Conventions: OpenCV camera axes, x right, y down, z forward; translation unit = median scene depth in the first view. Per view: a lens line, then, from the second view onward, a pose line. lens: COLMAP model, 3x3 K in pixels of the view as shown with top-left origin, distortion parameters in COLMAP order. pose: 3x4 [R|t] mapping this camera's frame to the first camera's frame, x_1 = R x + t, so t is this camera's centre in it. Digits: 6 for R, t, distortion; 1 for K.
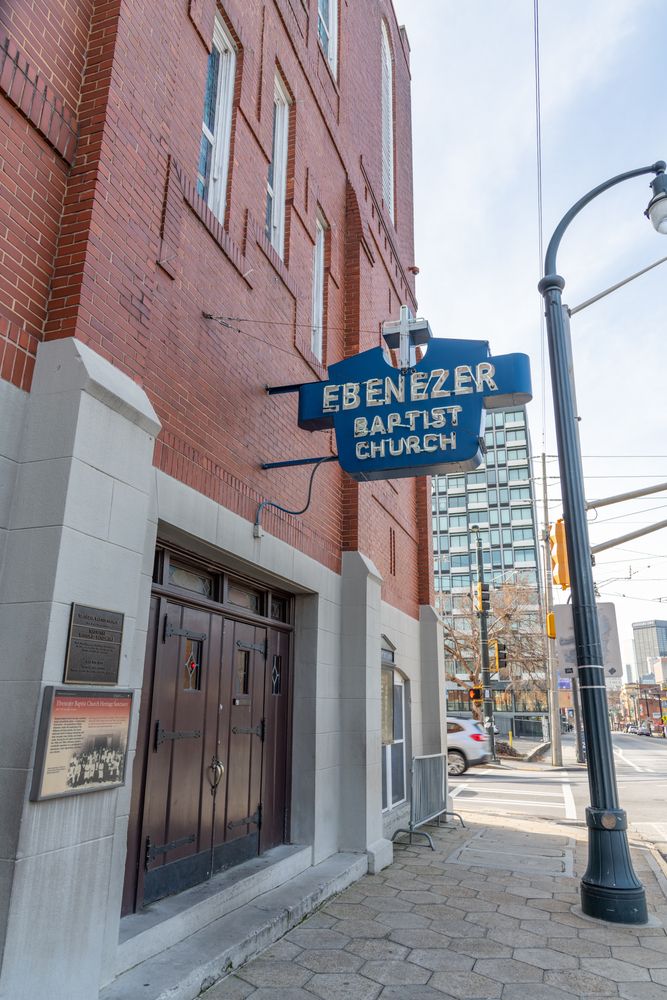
lens RADIAL K [[659.0, 0, 333.1], [0, 659.0, 511.4], [0, 0, 1]] dist [-0.000175, -0.000148]
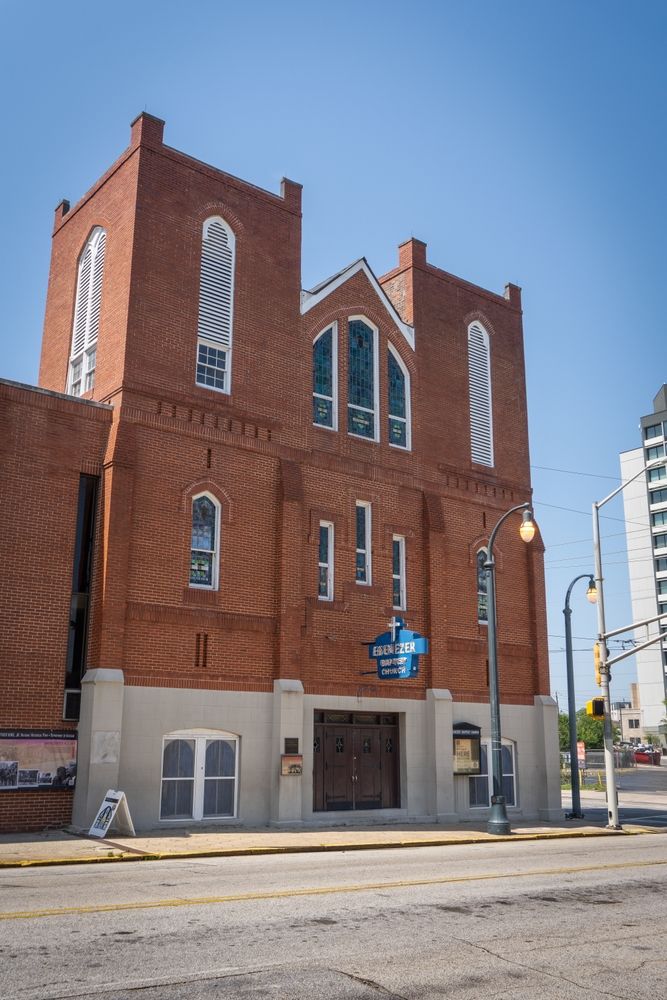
lens RADIAL K [[941.1, 0, 333.5], [0, 941.1, 500.0], [0, 0, 1]] dist [-0.084075, 0.013323]
pose [[0.851126, -0.140573, -0.505790, 3.403654], [0.152119, 0.988186, -0.018664, -1.317967], [0.502438, -0.061055, 0.862455, -4.367293]]
